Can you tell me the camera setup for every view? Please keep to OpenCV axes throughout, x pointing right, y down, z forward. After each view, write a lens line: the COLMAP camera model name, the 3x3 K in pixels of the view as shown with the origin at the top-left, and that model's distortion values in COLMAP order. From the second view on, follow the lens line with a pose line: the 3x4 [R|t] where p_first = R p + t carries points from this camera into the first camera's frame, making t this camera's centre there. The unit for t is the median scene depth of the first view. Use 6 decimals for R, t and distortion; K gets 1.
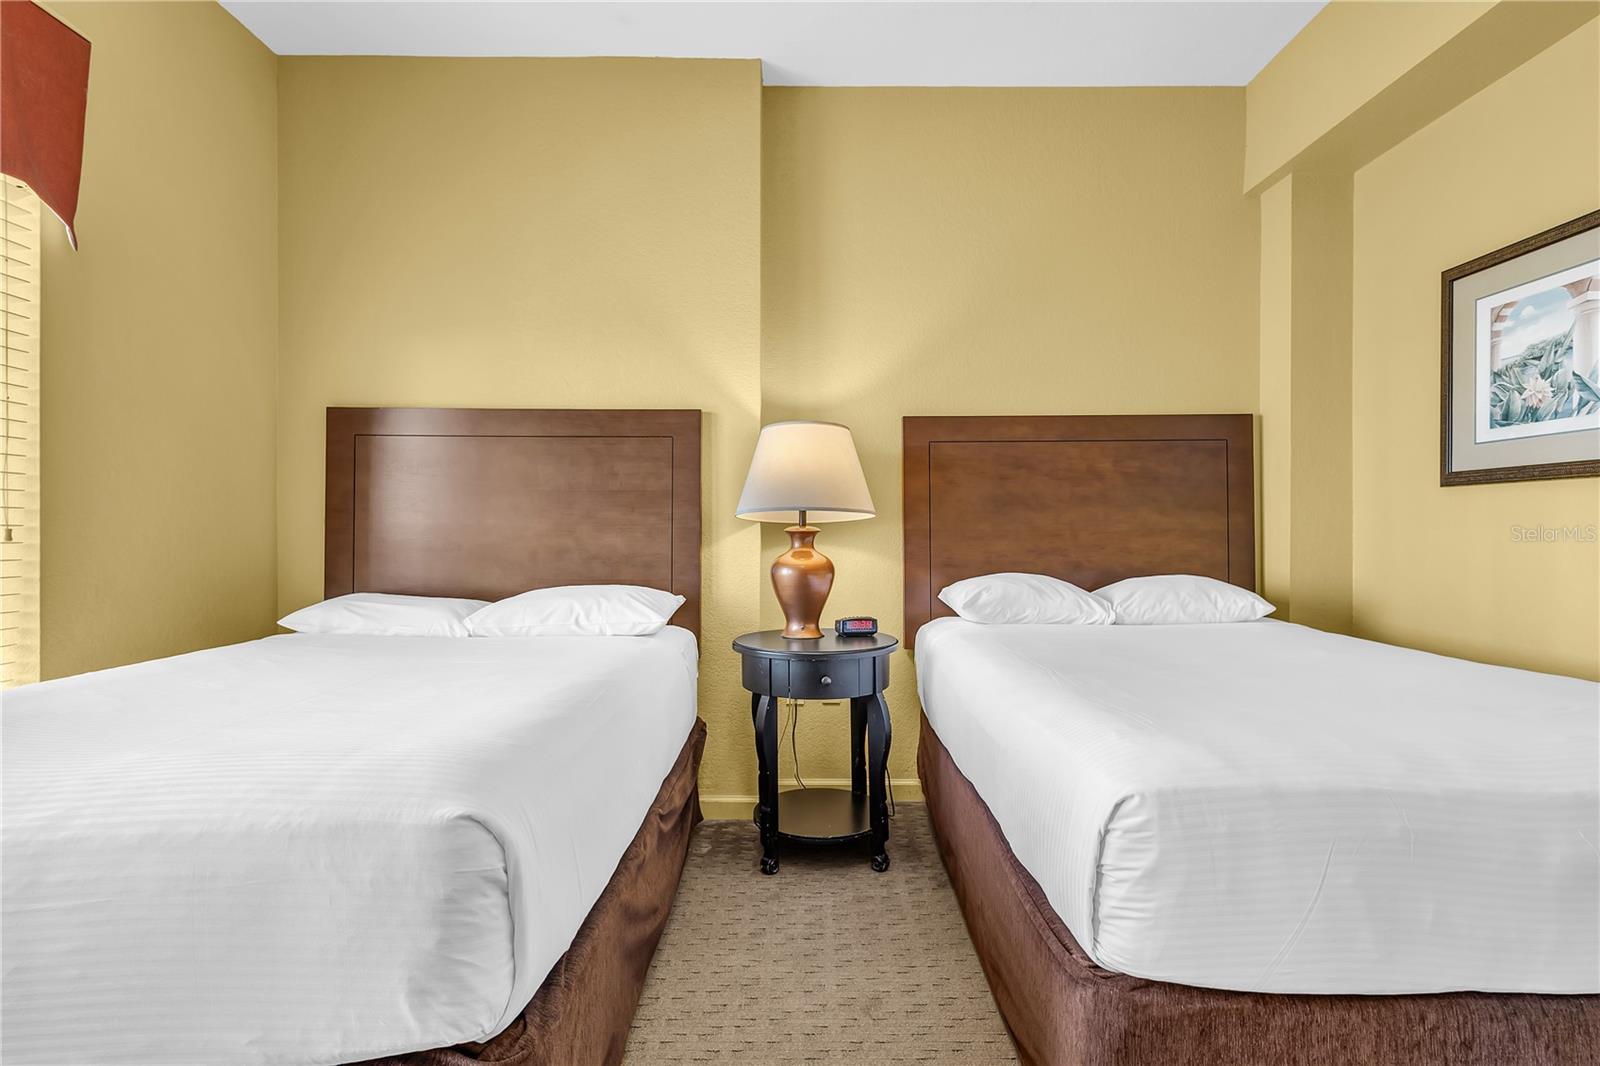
lens RADIAL K [[755.7, 0, 800.3], [0, 755.7, 538.5], [0, 0, 1]] dist [0.004029, -0.001431]
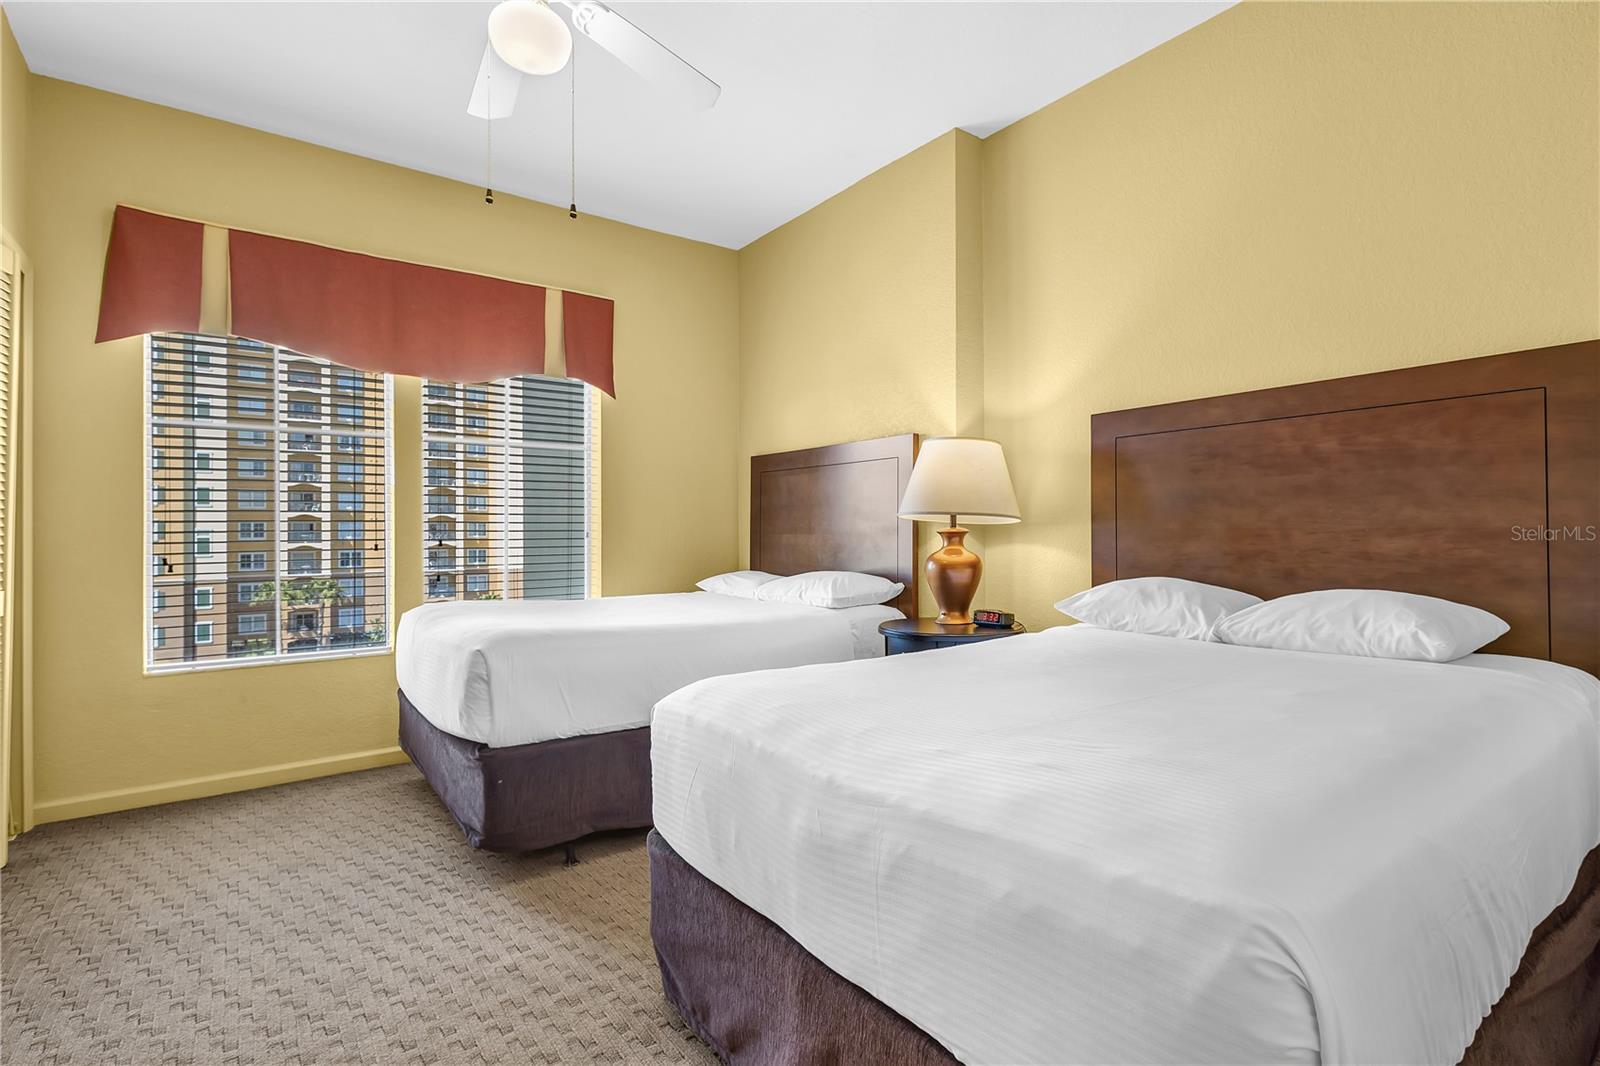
lens RADIAL K [[755.7, 0, 821.8], [0, 755.7, 525.5], [0, 0, 1]] dist [0.004029, -0.001431]
pose [[0.608450, -0.009884, -0.793531, 0.791707], [-0.003584, 0.999878, -0.015203, -0.000907], [0.793584, 0.012095, 0.608340, 0.140692]]
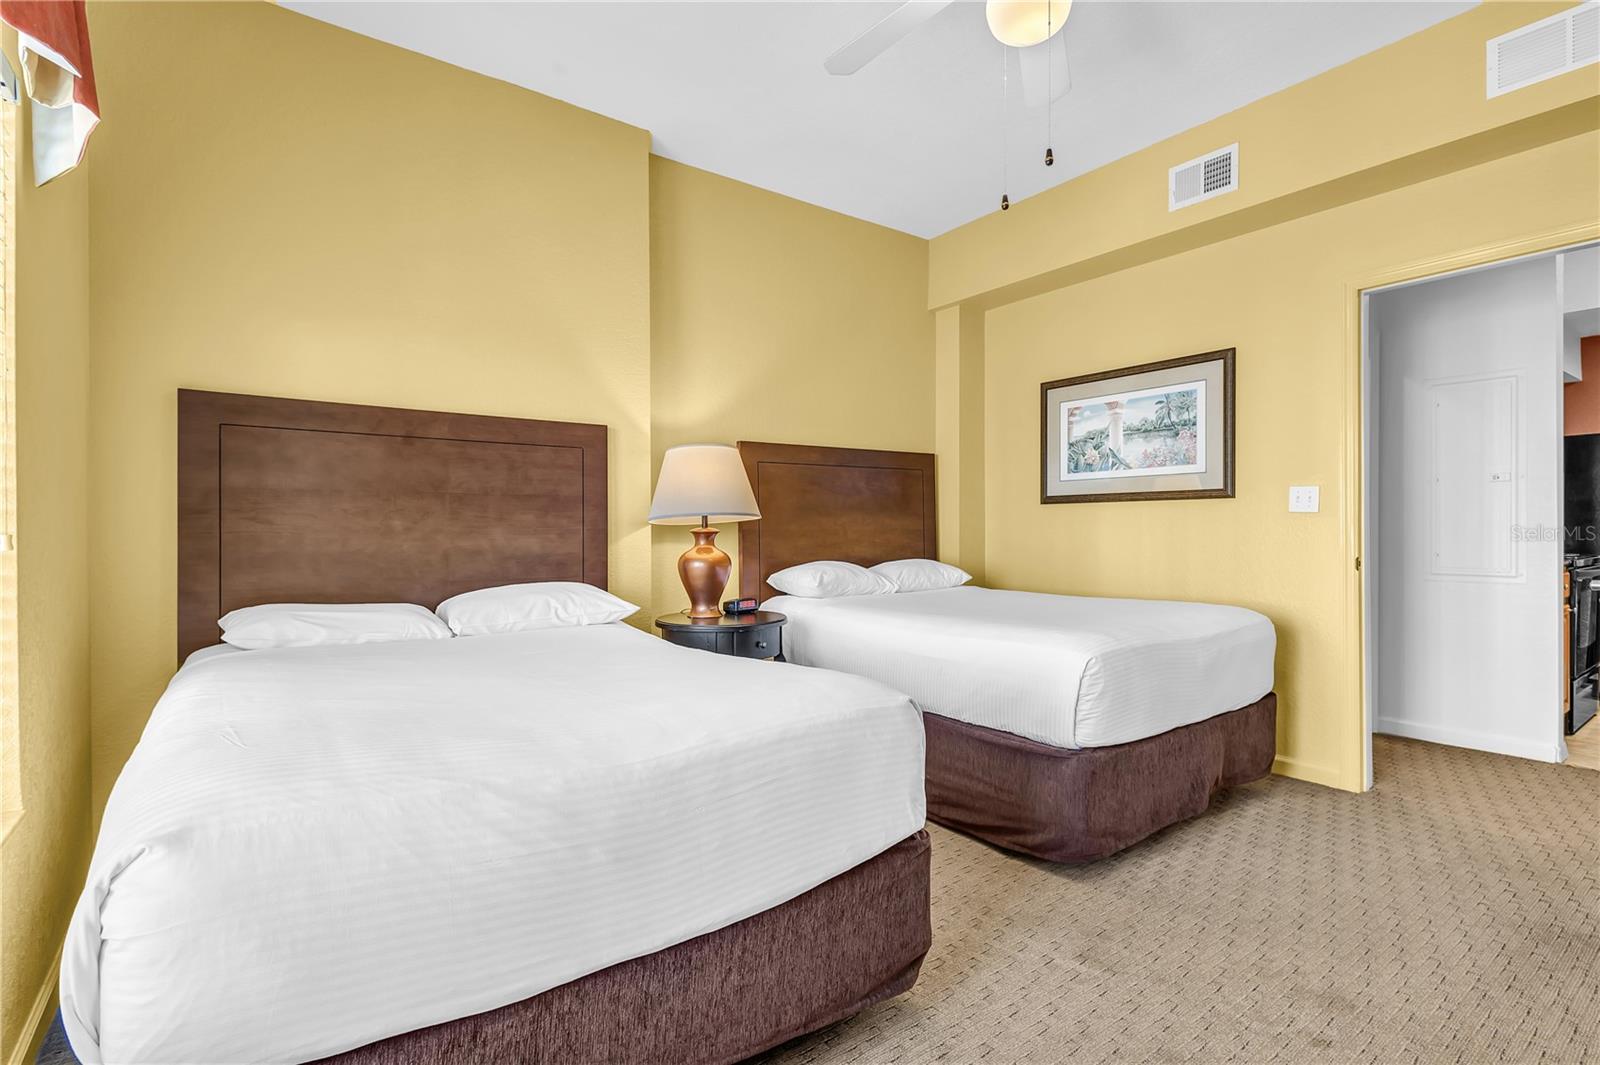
lens RADIAL K [[755.7, 0, 782.6], [0, 755.7, 534.2], [0, 0, 1]] dist [0.004029, -0.001431]
pose [[0.815474, -0.008671, 0.578728, -0.612997], [0.011906, 0.999928, -0.001796, -0.001633], [-0.578671, 0.008355, 0.815518, -0.083520]]
